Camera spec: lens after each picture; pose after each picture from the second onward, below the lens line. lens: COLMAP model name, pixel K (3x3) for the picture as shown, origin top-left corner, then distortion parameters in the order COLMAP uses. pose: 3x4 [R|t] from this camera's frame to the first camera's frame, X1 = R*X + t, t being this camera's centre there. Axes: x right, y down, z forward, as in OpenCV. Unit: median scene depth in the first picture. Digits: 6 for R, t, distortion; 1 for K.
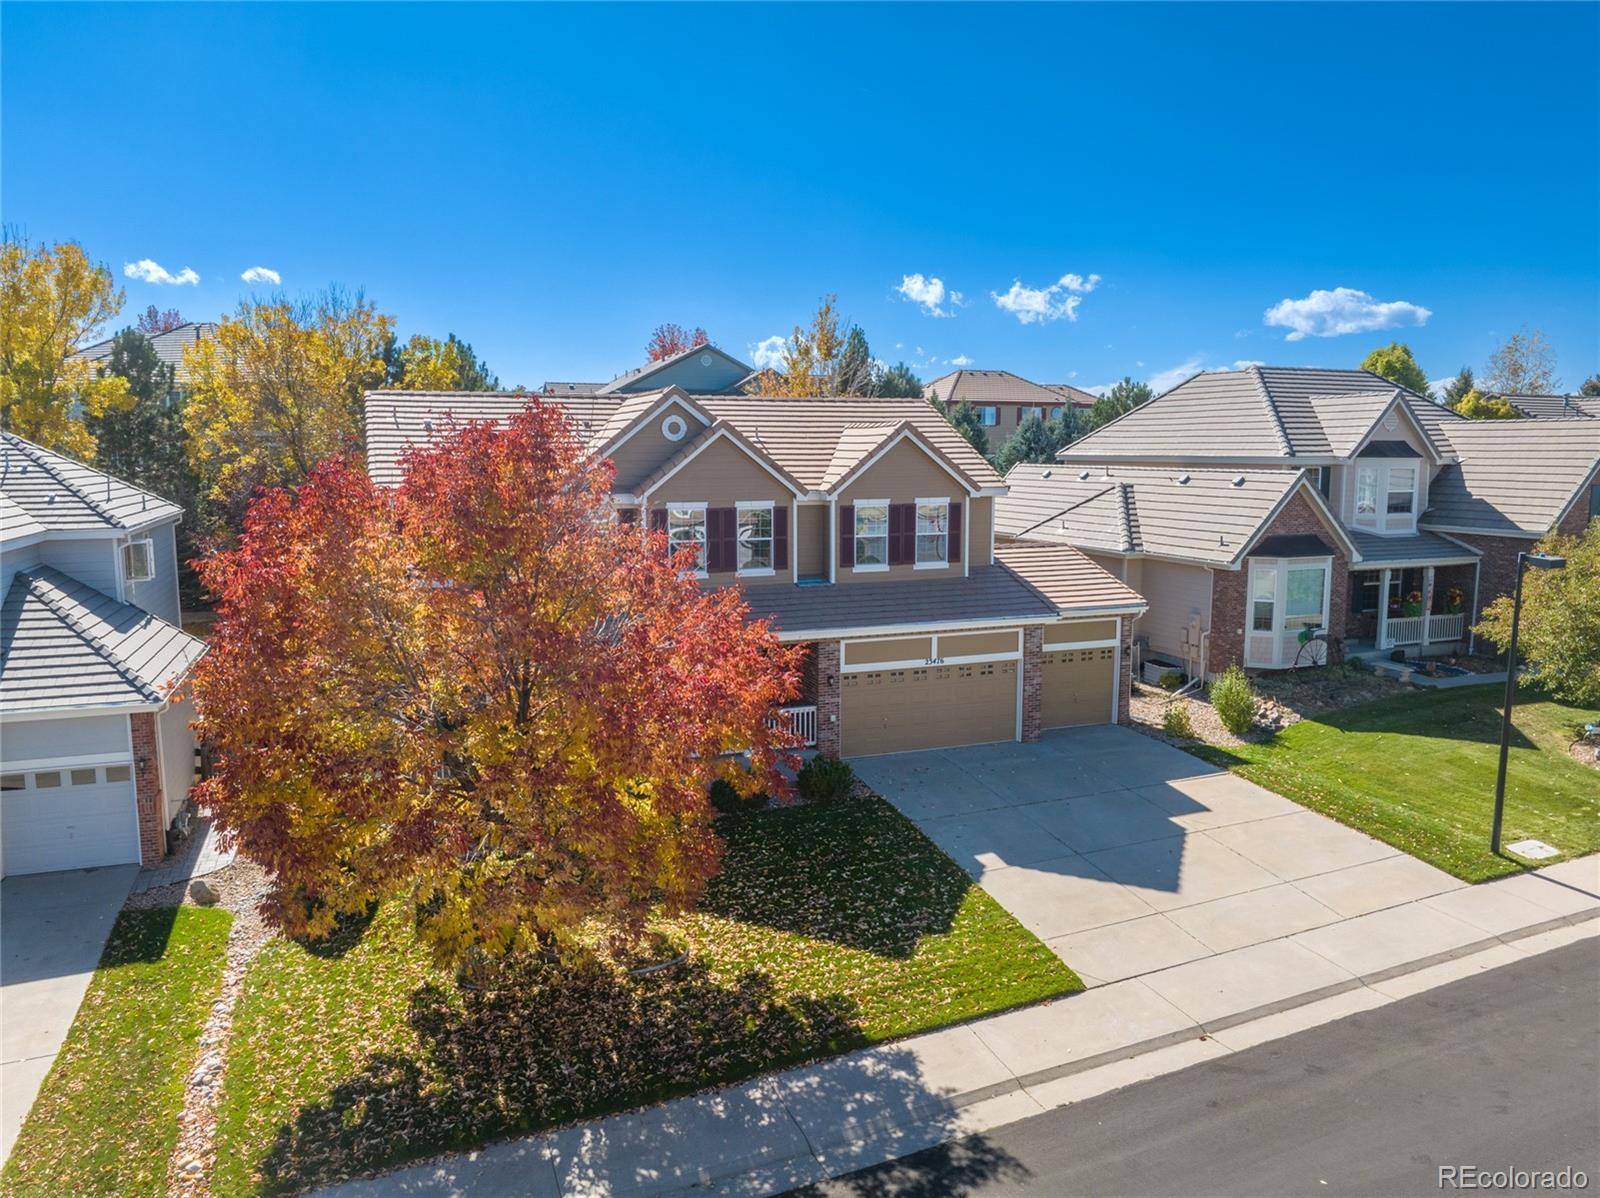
lens RADIAL K [[1126.0, 0, 800.0], [0, 1126.0, 599.0], [0, 0, 1]] dist [-0.041216, -0.002868]
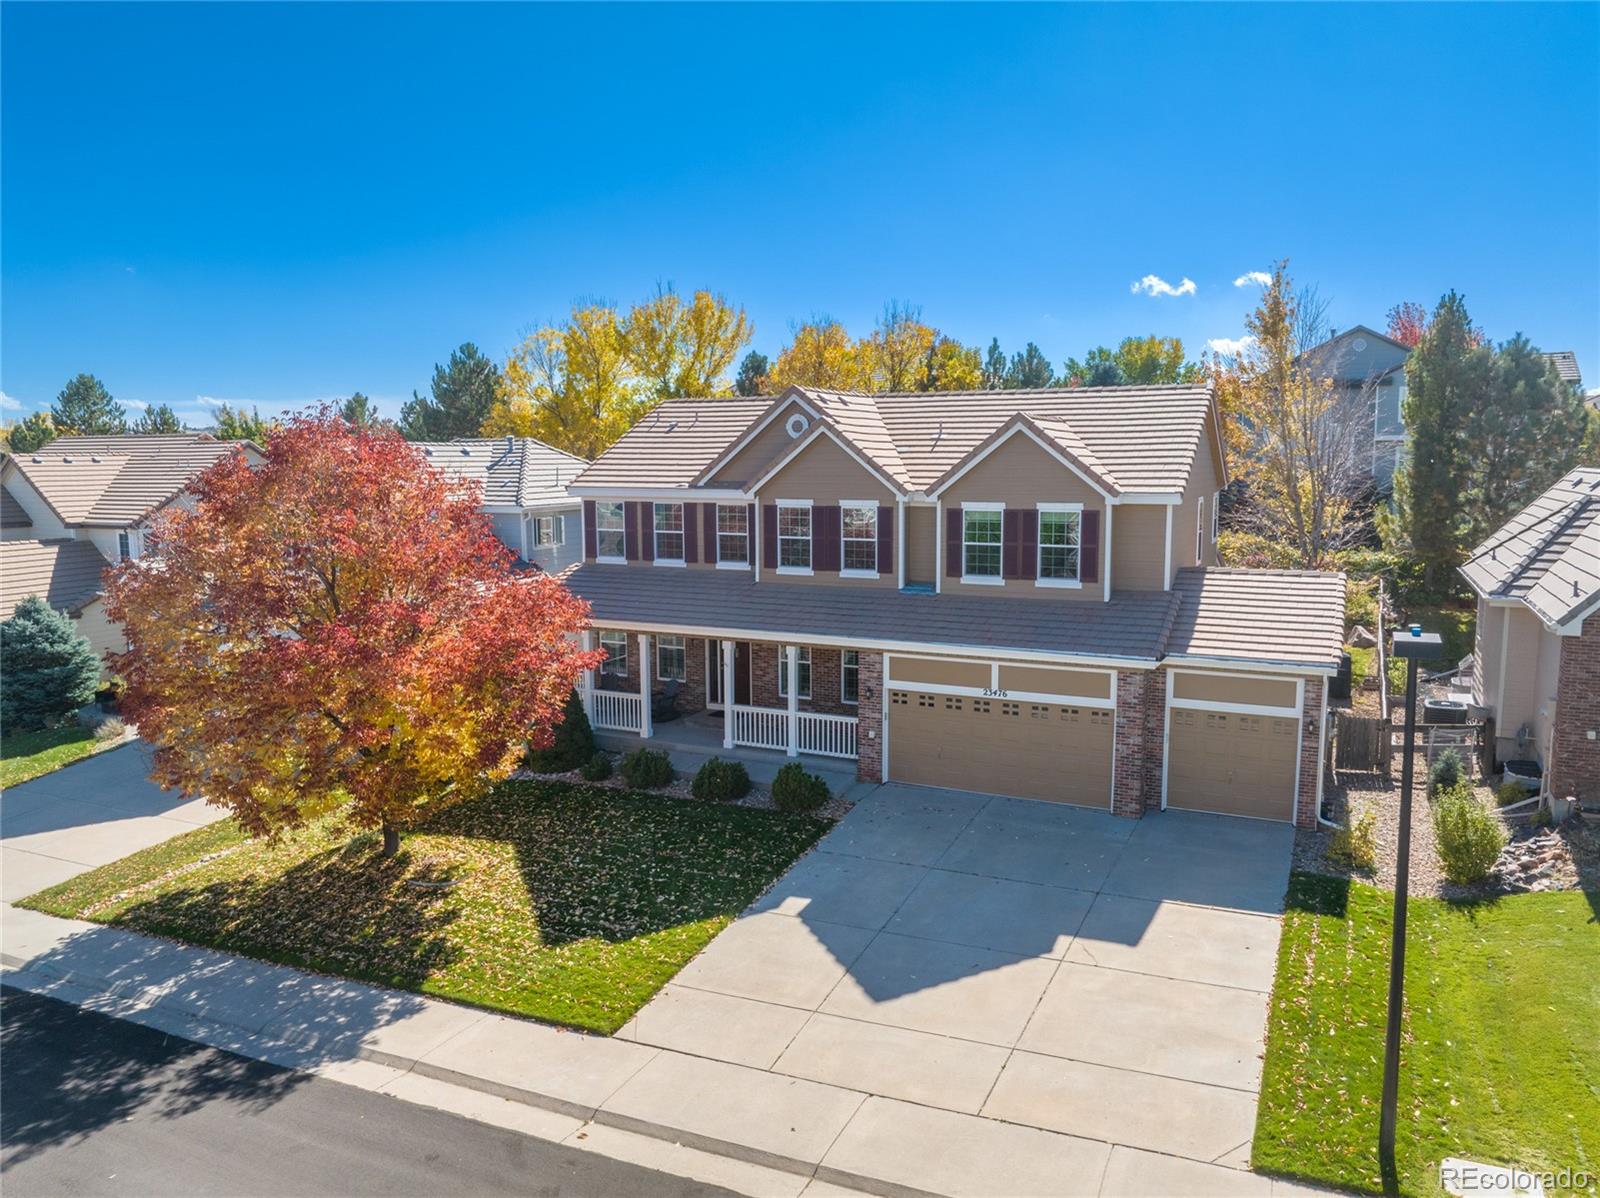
lens RADIAL K [[1126.0, 0, 800.0], [0, 1126.0, 599.0], [0, 0, 1]] dist [-0.041216, -0.002868]
pose [[0.678787, 0.091891, -0.728564, 0.656221], [-0.091978, 0.994965, 0.039798, -0.037321], [0.728553, 0.039998, 0.683821, 0.313660]]
